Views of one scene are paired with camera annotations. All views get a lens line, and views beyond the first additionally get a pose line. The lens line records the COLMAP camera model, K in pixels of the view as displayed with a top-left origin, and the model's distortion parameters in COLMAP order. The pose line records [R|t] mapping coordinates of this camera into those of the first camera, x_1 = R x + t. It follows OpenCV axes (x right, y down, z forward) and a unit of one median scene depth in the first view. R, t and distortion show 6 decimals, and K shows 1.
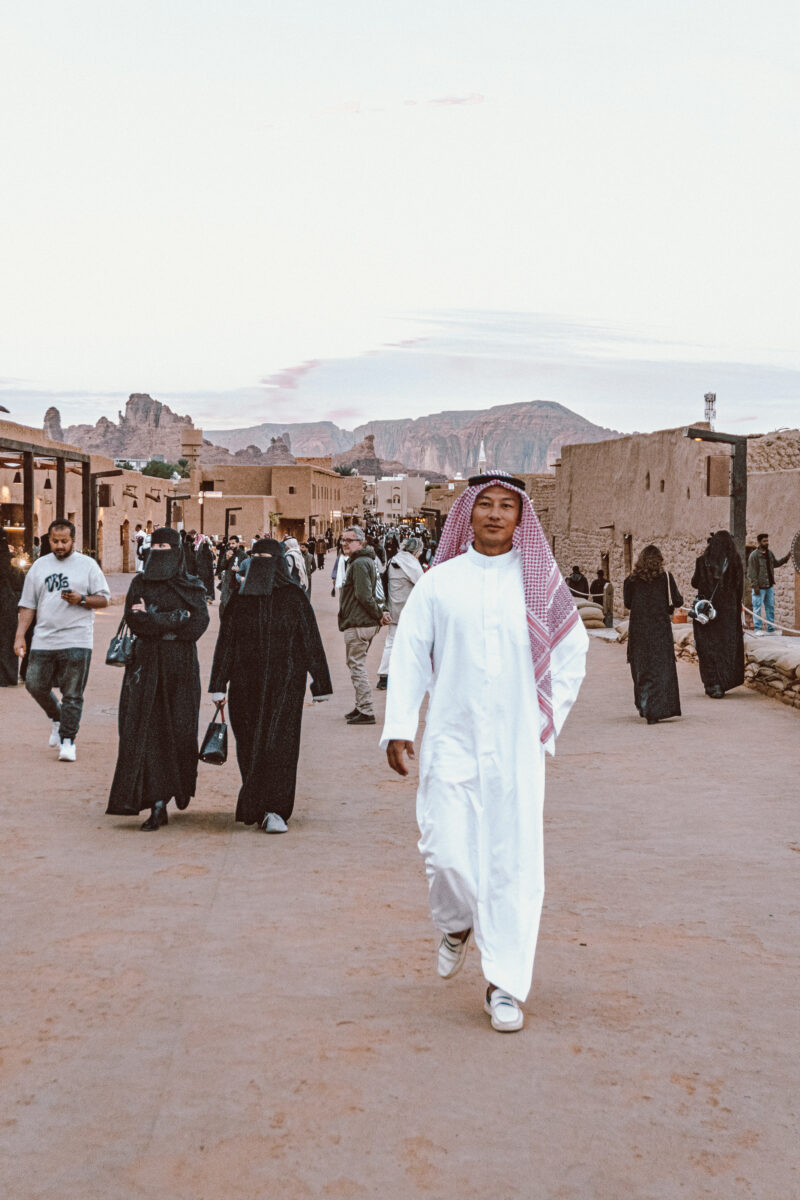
lens RADIAL K [[749.7, 0, 402.2], [0, 749.7, 597.8], [0, 0, 1]] dist [-0.019588, 0.000476]
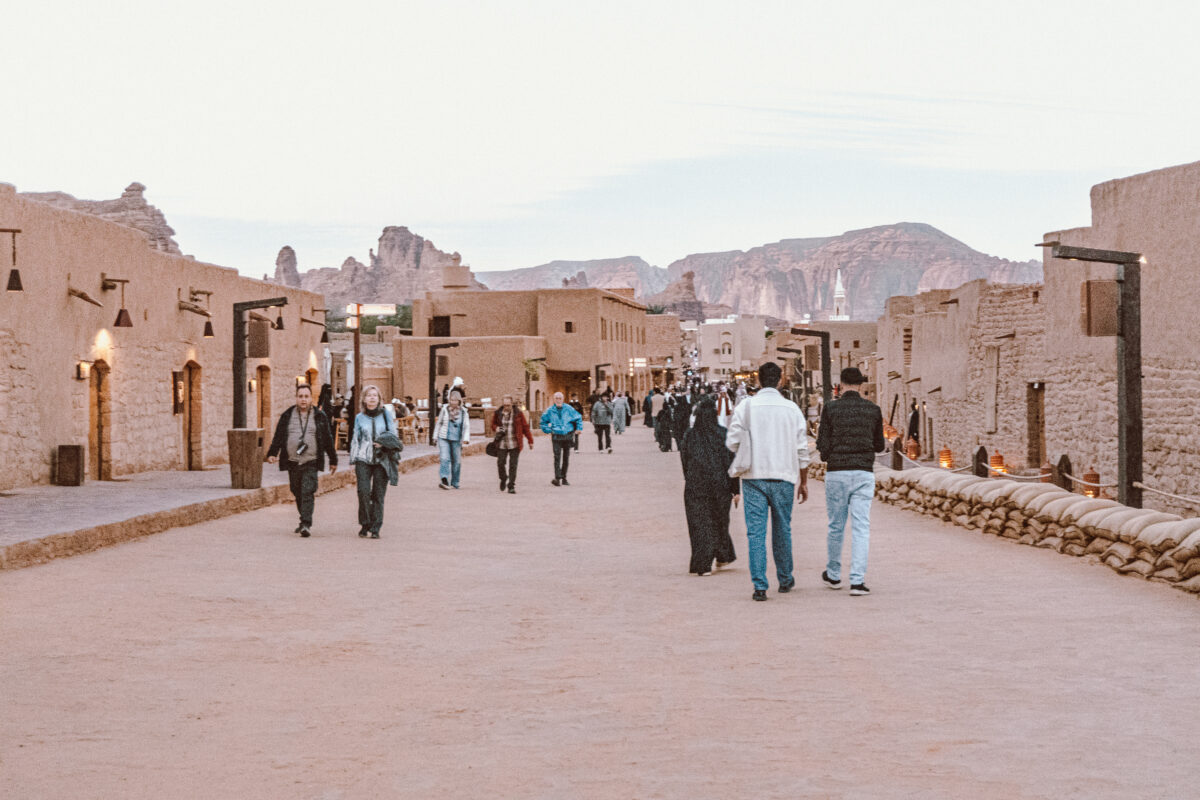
lens RADIAL K [[749.7, 0, 615.2], [0, 749.7, 405.0], [0, 0, 1]] dist [-0.019588, 0.000476]
pose [[0.989338, -0.023276, -0.143764, -0.011091], [0.011026, 0.996283, -0.085430, -0.014317], [0.145218, 0.082934, 0.985918, 0.261409]]
